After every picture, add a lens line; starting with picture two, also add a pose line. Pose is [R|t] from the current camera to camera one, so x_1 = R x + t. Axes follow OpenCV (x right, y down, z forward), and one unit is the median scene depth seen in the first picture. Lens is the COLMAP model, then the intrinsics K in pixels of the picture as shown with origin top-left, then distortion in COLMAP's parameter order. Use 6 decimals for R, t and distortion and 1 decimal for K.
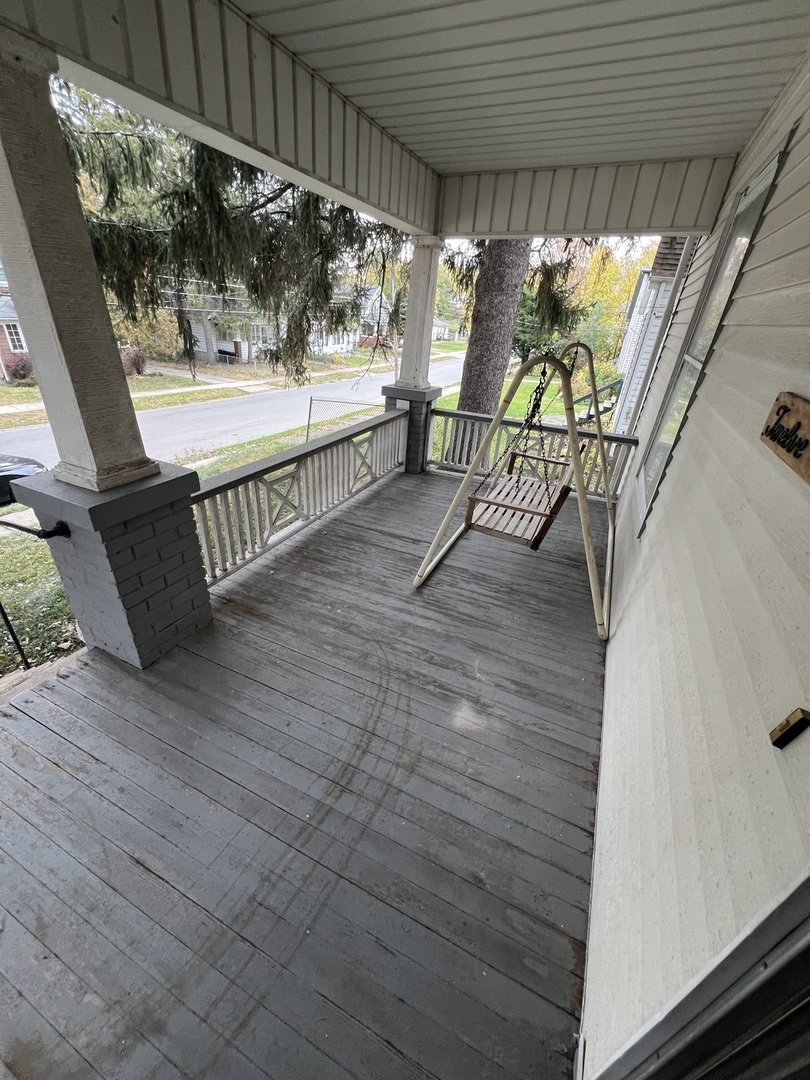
lens RADIAL K [[430.6, 0, 403.4], [0, 430.6, 544.4], [0, 0, 1]] dist [0.002026, -0.001238]
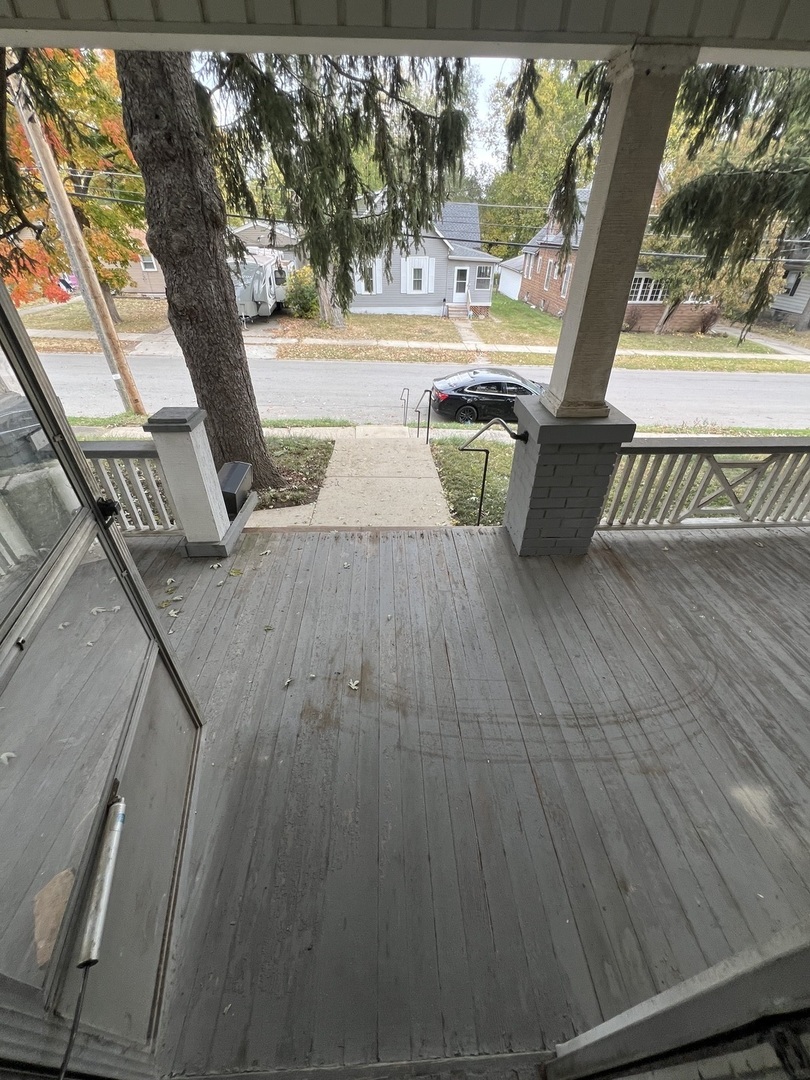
lens RADIAL K [[430.6, 0, 402.6], [0, 430.6, 542.8], [0, 0, 1]] dist [0.002026, -0.001238]
pose [[0.460480, 0.469212, -0.753524, 0.159880], [-0.407607, 0.865860, 0.290073, 0.012975], [0.788553, 0.173569, 0.589965, -0.055772]]
